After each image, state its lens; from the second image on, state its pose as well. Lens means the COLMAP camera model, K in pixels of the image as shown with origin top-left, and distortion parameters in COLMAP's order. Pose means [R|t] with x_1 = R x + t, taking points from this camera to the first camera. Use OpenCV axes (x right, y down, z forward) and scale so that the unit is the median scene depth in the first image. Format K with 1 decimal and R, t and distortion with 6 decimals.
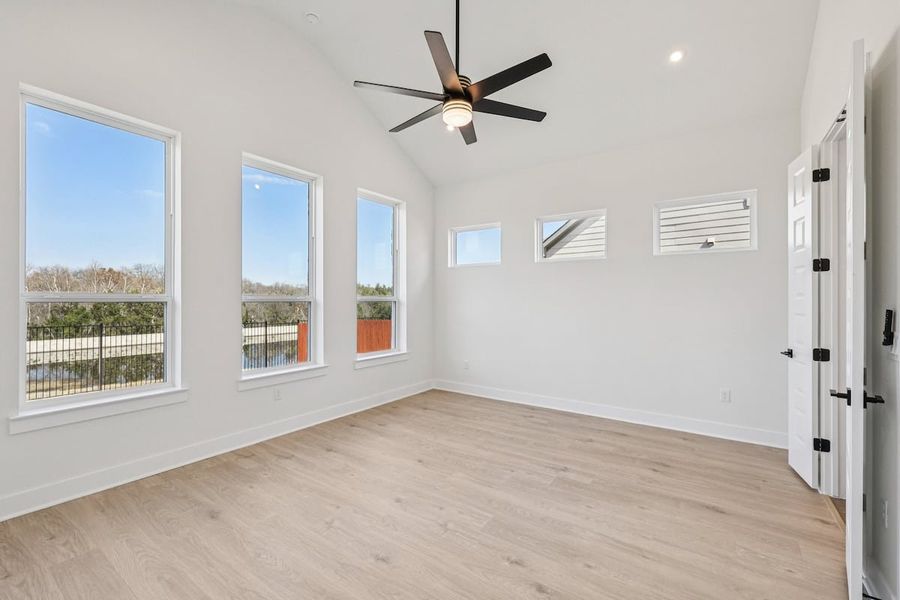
lens RADIAL K [[361.4, 0, 450.1], [0, 361.4, 299.7], [0, 0, 1]] dist [-0.000319, 0.000048]
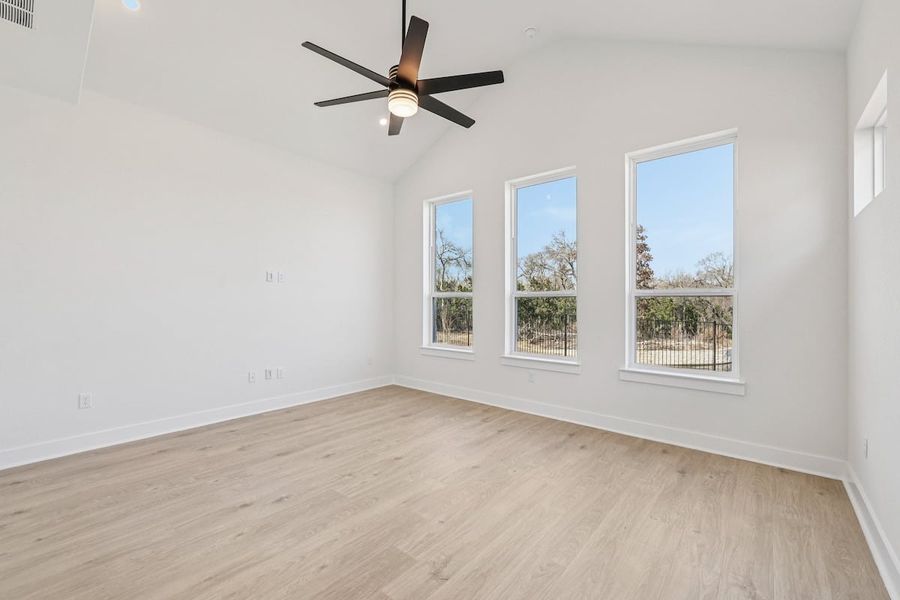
lens RADIAL K [[361.4, 0, 454.4], [0, 361.4, 300.9], [0, 0, 1]] dist [-0.000319, 0.000048]
pose [[-0.027853, -0.002510, -0.999609, 0.763406], [-0.003096, 0.999992, -0.002424, 0.023899], [0.999607, 0.003027, -0.027861, 0.883338]]
